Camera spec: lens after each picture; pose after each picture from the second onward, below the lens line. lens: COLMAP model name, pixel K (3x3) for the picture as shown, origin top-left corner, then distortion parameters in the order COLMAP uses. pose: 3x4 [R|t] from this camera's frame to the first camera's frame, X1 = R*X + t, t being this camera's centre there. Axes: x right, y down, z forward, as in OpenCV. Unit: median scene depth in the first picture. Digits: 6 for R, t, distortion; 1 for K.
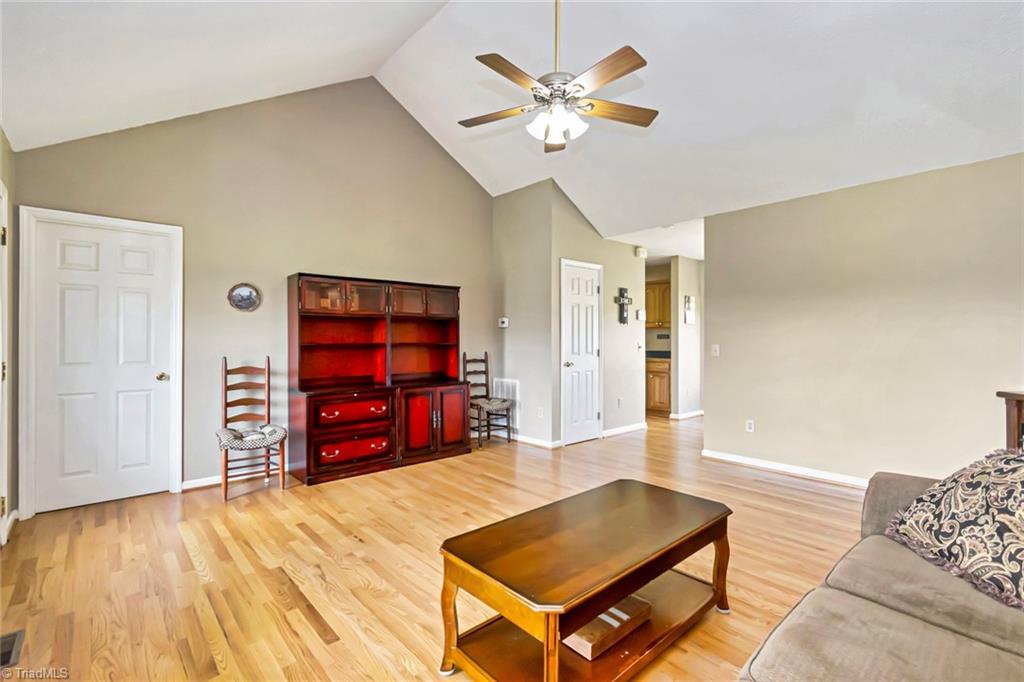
lens RADIAL K [[456.4, 0, 515.8], [0, 456.4, 338.6], [0, 0, 1]] dist [-0.000880, -0.000482]
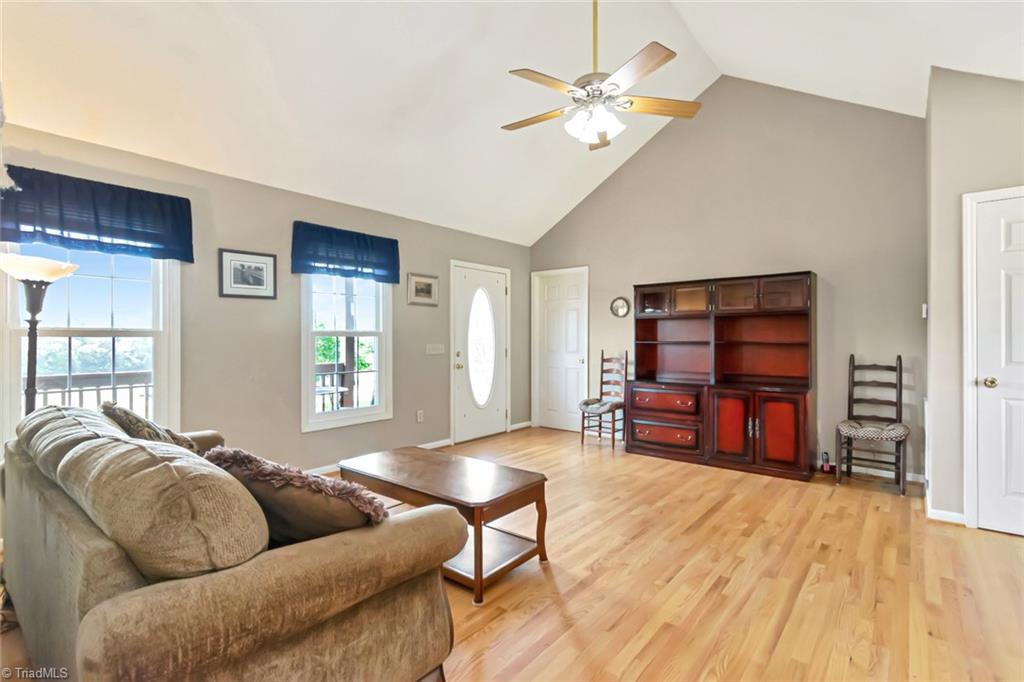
lens RADIAL K [[481.2, 0, 529.6], [0, 481.2, 336.6], [0, 0, 1]] dist [0.001607, -0.000933]
pose [[0.165172, -0.001920, -0.986263, 0.667114], [0.003814, 0.999992, -0.001308, -0.000799], [0.986257, -0.003546, 0.165178, 0.406980]]
